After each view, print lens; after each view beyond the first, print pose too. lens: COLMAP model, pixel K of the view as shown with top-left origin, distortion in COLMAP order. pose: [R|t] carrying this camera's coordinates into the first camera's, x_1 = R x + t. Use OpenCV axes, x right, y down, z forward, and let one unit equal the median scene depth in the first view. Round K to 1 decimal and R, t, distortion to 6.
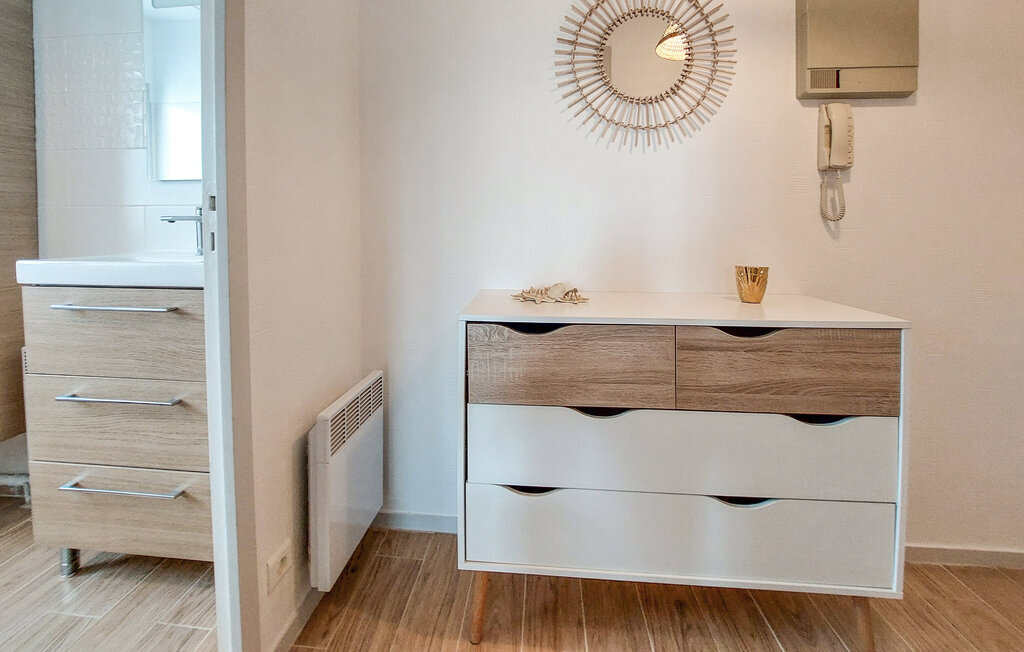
lens RADIAL K [[414.0, 0, 509.0], [0, 414.0, 244.6], [0, 0, 1]] dist [-0.016417, -0.000206]
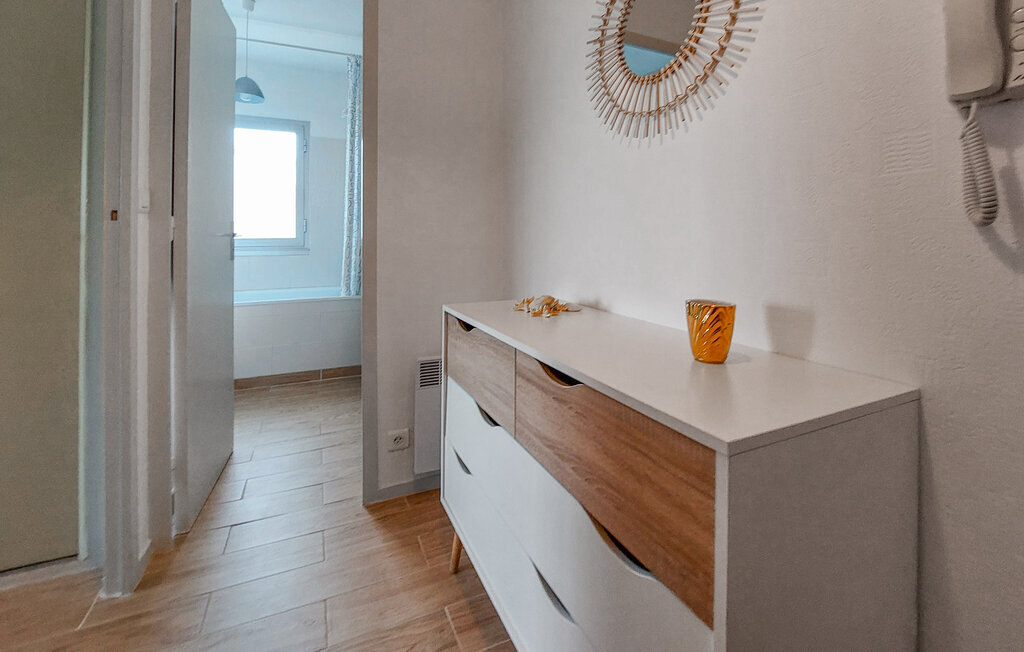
lens RADIAL K [[414.0, 0, 509.0], [0, 414.0, 244.6], [0, 0, 1]] dist [-0.016417, -0.000206]
pose [[0.517017, 0.007434, -0.855943, 0.931433], [-0.030999, 0.999469, -0.010043, -0.017641], [0.855414, 0.031726, 0.516973, 0.396057]]
